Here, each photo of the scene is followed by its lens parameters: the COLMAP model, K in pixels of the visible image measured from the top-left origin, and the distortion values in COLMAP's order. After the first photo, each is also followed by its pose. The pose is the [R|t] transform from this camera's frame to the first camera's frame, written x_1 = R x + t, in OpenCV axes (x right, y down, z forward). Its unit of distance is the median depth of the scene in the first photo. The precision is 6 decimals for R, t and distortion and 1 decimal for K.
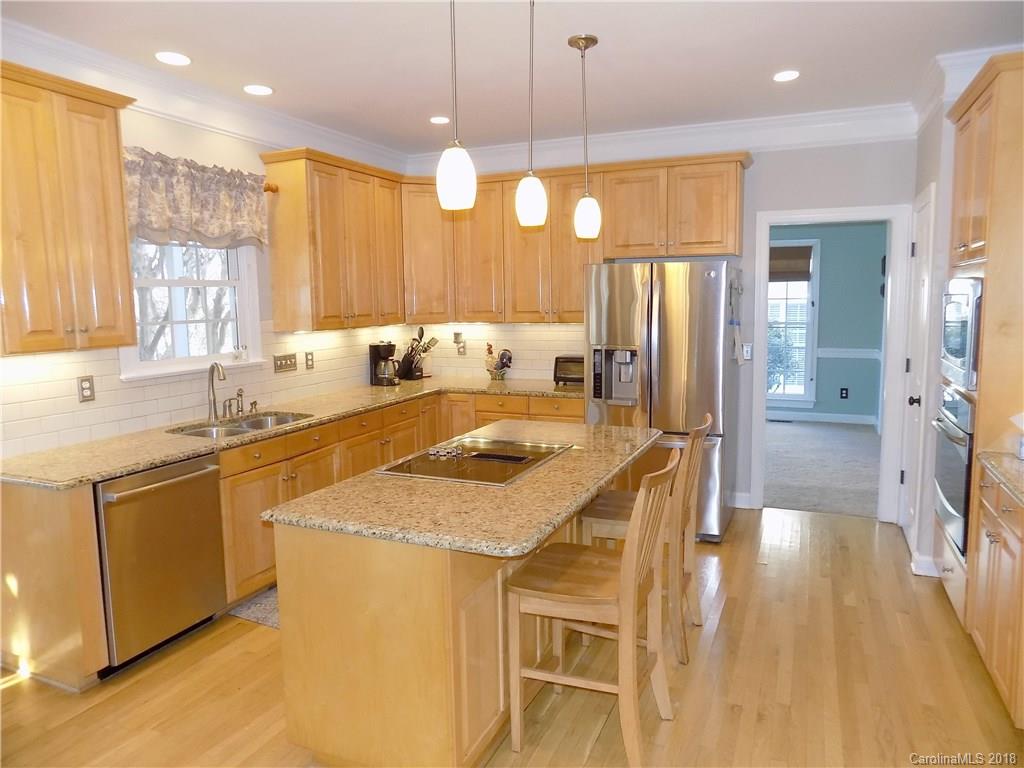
lens RADIAL K [[688.4, 0, 509.0], [0, 688.4, 382.0], [0, 0, 1]] dist [-0.048102, 0.039168]
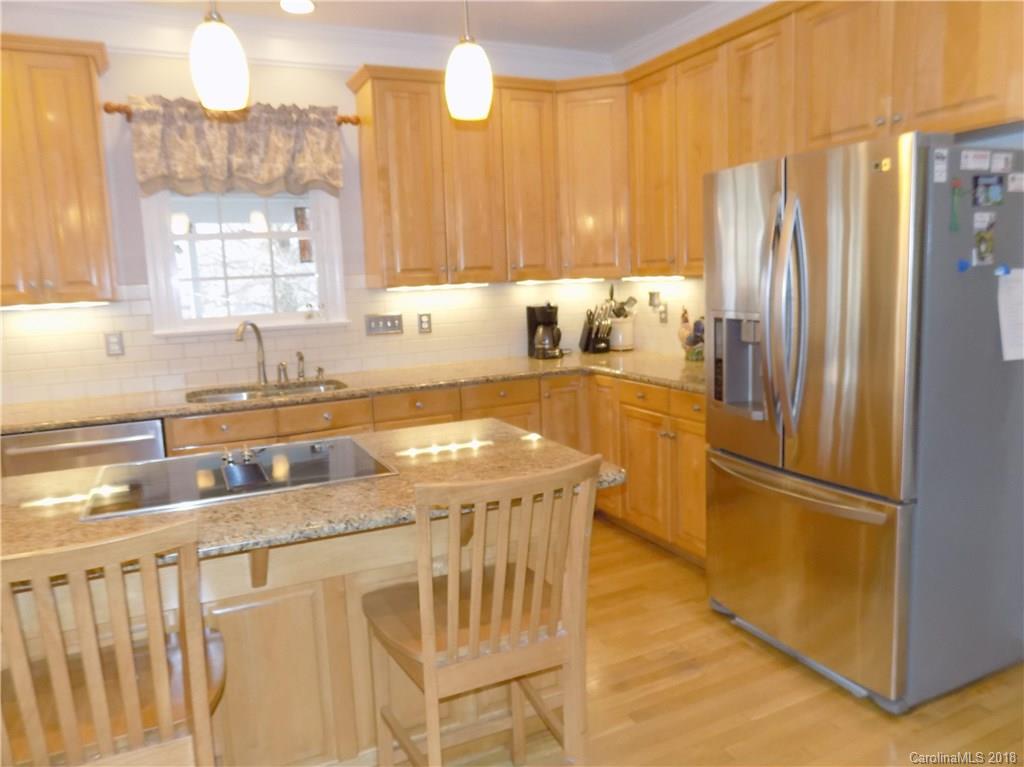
lens RADIAL K [[742.1, 0, 514.8], [0, 742.1, 381.1], [0, 0, 1]] dist [-0.041248, 0.015210]
pose [[0.758716, 0.077550, -0.646789, 0.437325], [-0.050649, 0.996906, 0.060114, -0.023560], [0.649450, -0.012850, 0.760296, 0.429668]]
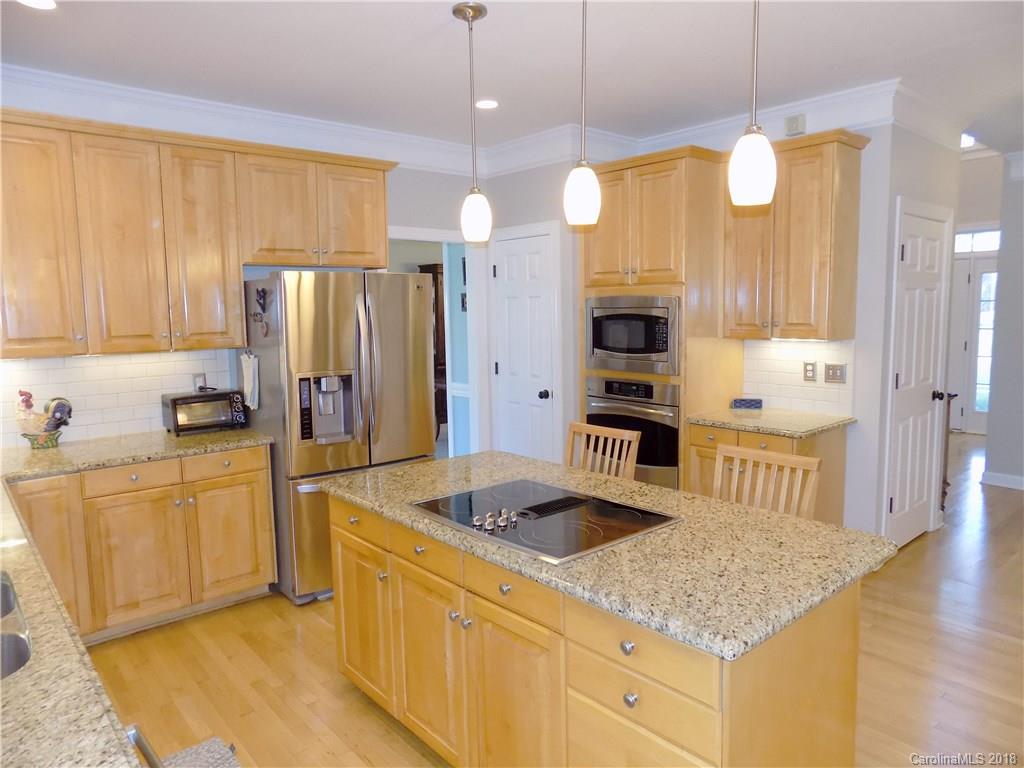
lens RADIAL K [[688.4, 0, 516.6], [0, 688.4, 385.7], [0, 0, 1]] dist [-0.048102, 0.039168]
pose [[0.429333, -0.095336, 0.898101, -0.506385], [0.119435, 0.991673, 0.048173, -0.049977], [-0.895214, 0.086583, 0.437144, 0.460350]]
